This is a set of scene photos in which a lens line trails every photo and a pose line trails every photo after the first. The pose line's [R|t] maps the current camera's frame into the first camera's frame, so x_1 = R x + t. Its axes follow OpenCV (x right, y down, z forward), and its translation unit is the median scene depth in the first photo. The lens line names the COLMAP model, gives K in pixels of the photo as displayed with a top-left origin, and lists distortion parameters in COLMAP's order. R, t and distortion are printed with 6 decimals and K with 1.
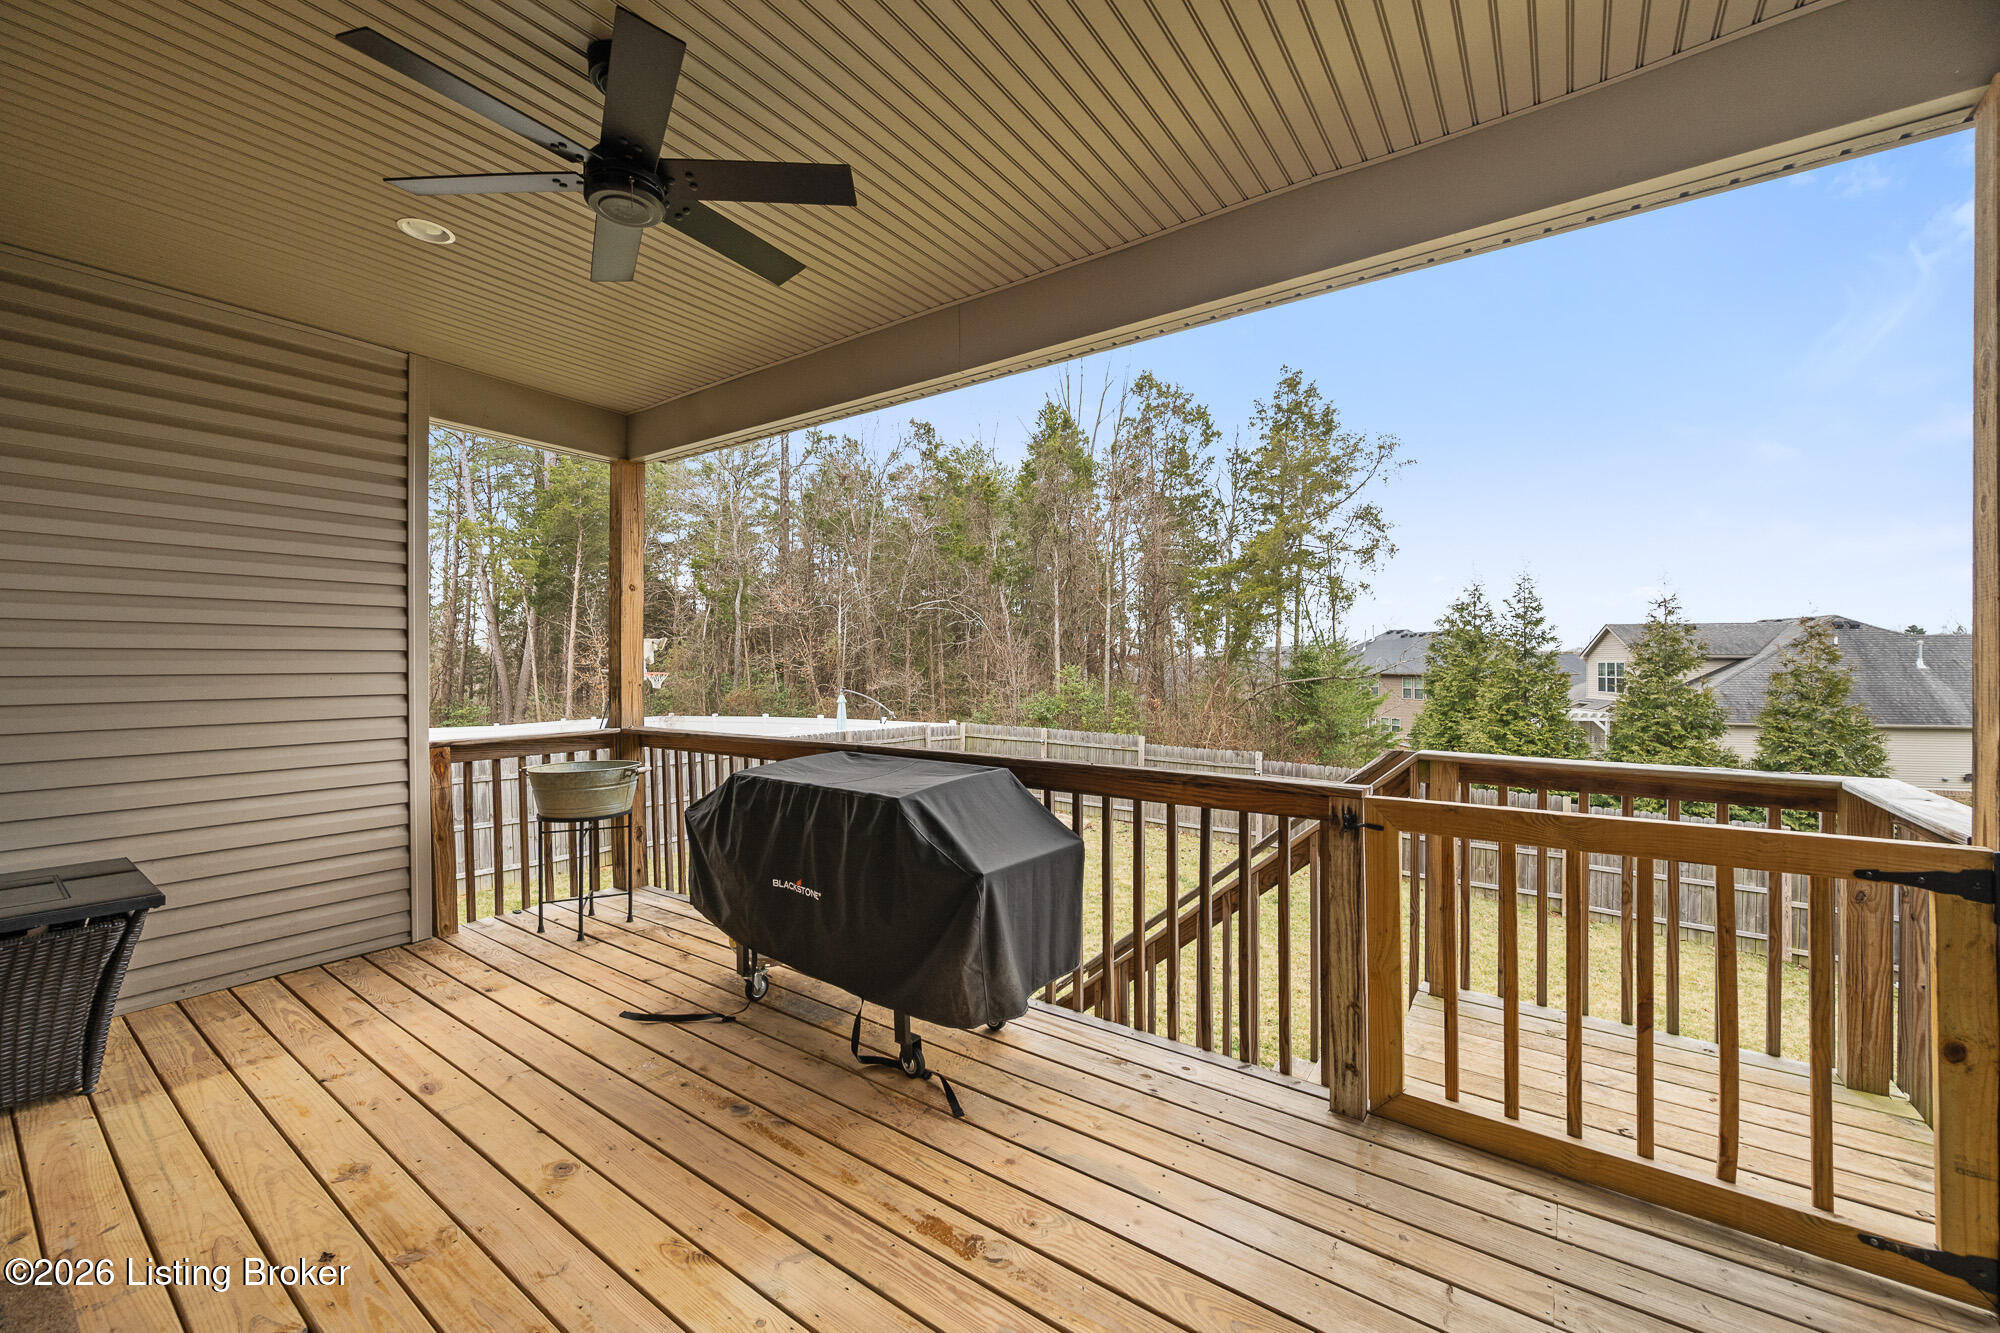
lens RADIAL K [[783.7, 0, 998.2], [0, 783.7, 659.9], [0, 0, 1]] dist [-0.001522, 0.000231]
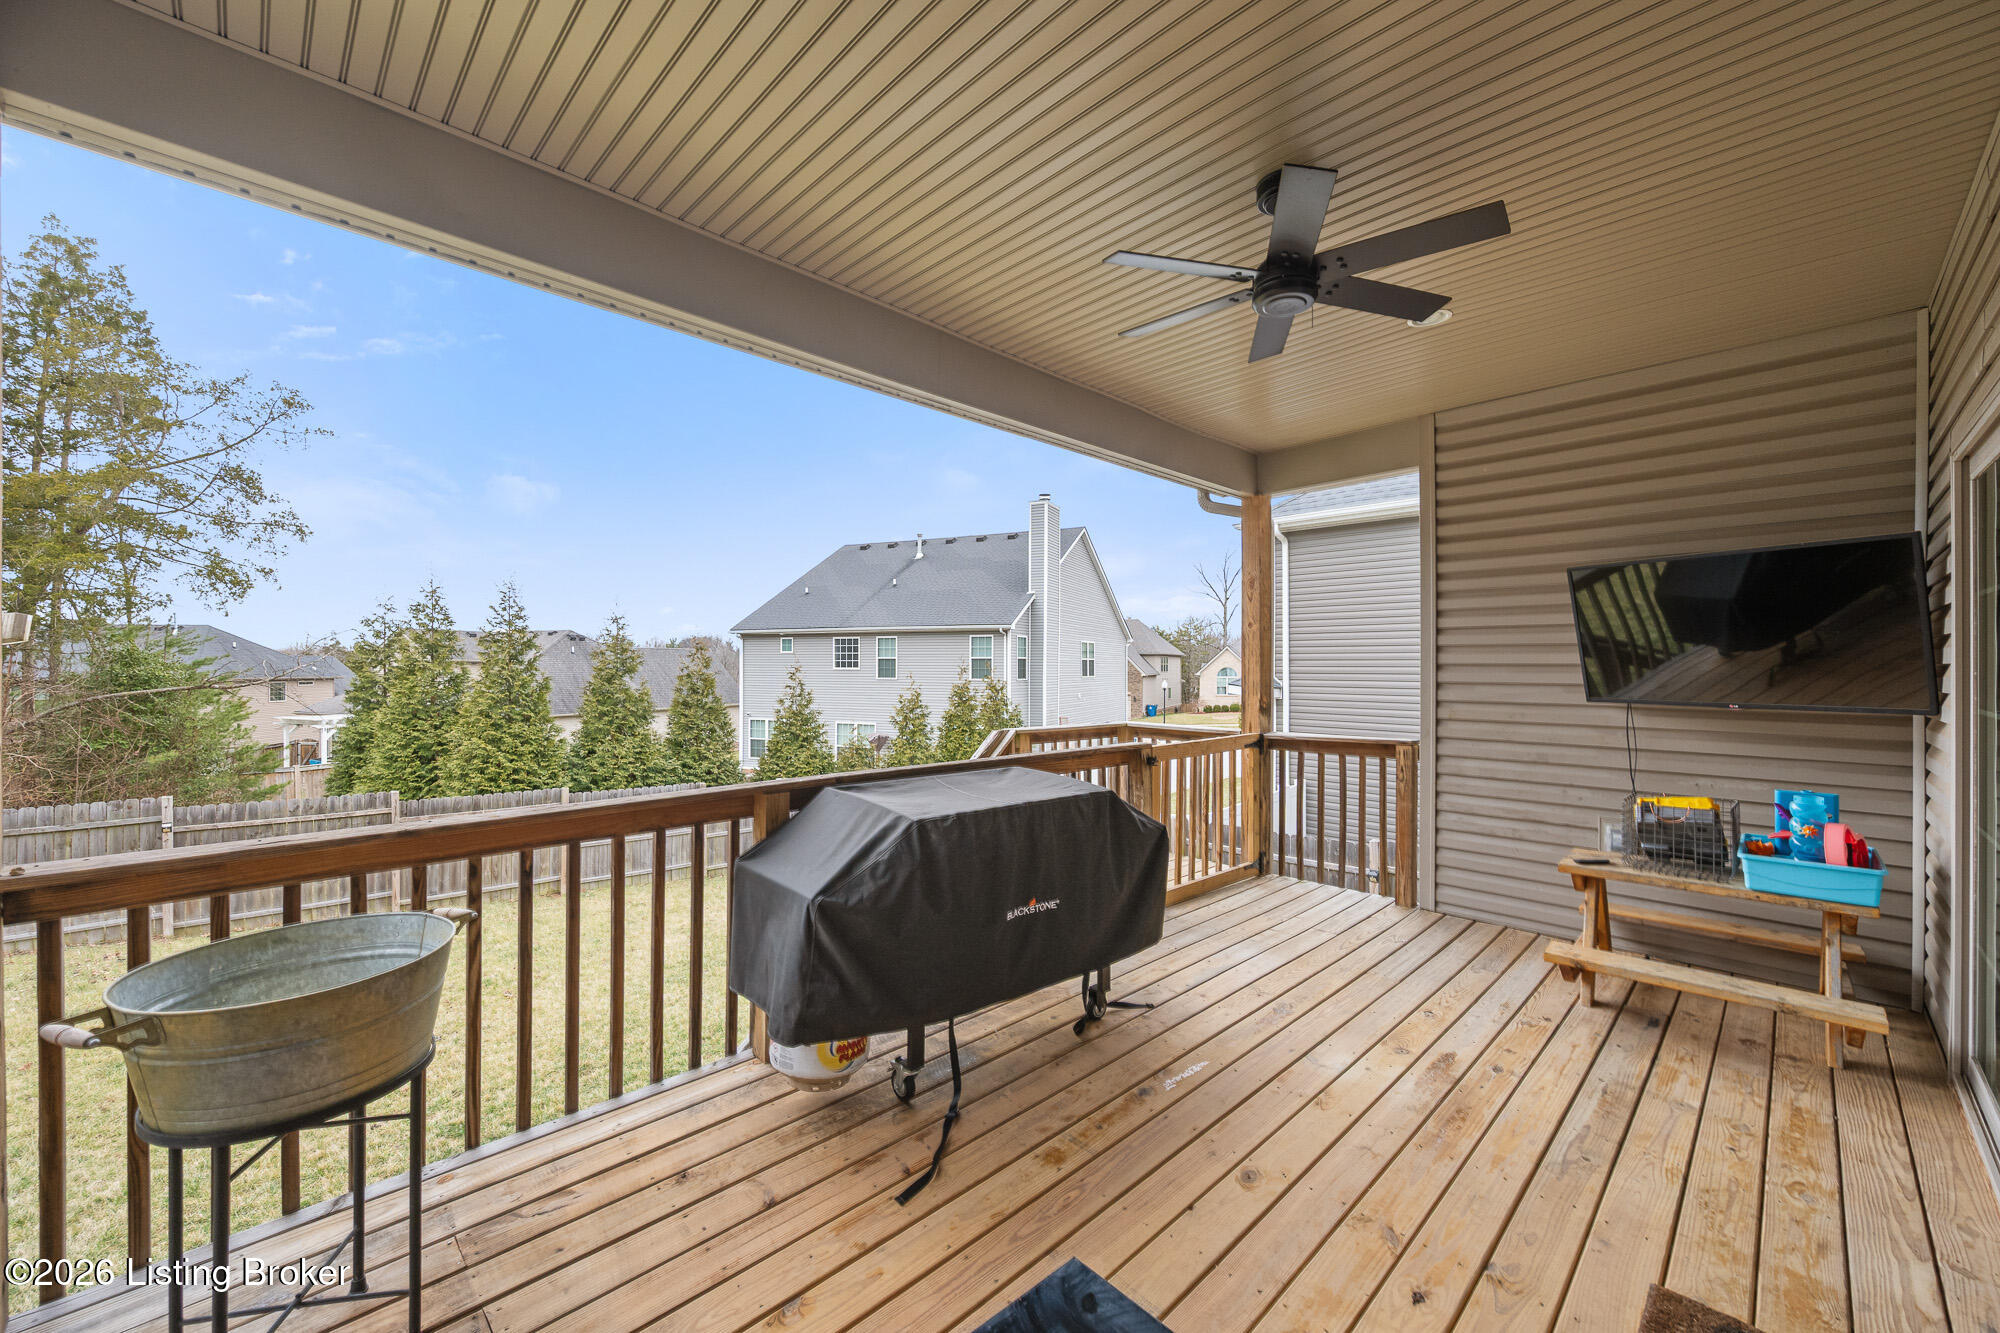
lens RADIAL K [[783.7, 0, 998.9], [0, 783.7, 672.3], [0, 0, 1]] dist [-0.001522, 0.000231]
pose [[0.174016, -0.005956, 0.984725, -1.017309], [-0.006521, 0.999953, 0.007201, -0.009875], [-0.984721, -0.007675, 0.173969, 0.721488]]
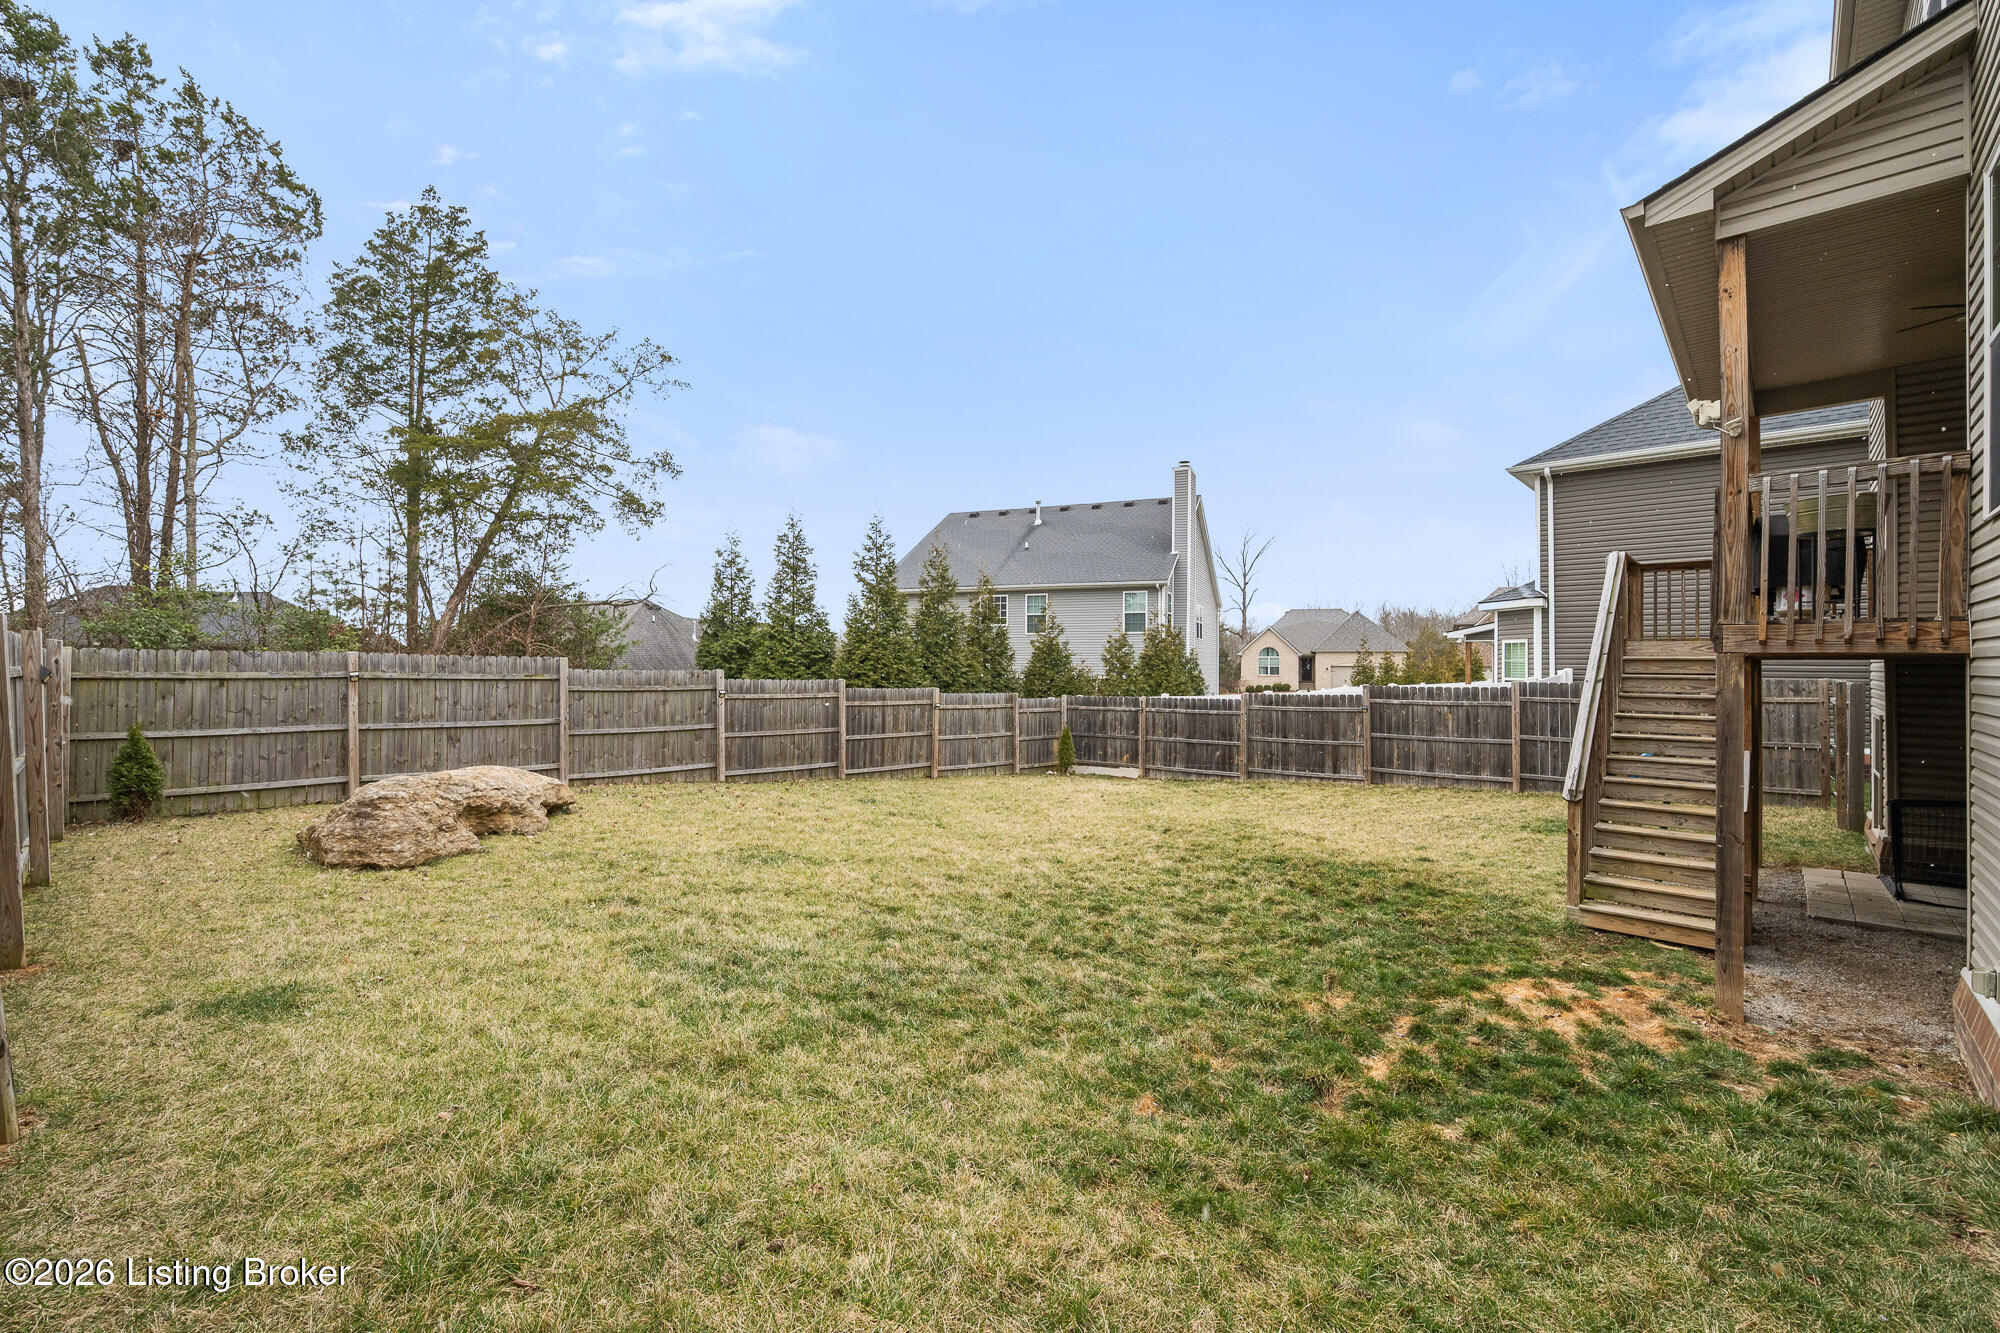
lens RADIAL K [[841.8, 0, 996.4], [0, 841.8, 668.9], [0, 0, 1]] dist [0.000170, 0.000097]
pose [[0.128420, -0.002685, 0.991716, -2.560723], [-0.008238, 0.999959, 0.003774, 0.515144], [-0.991686, -0.008654, 0.128393, 2.688046]]
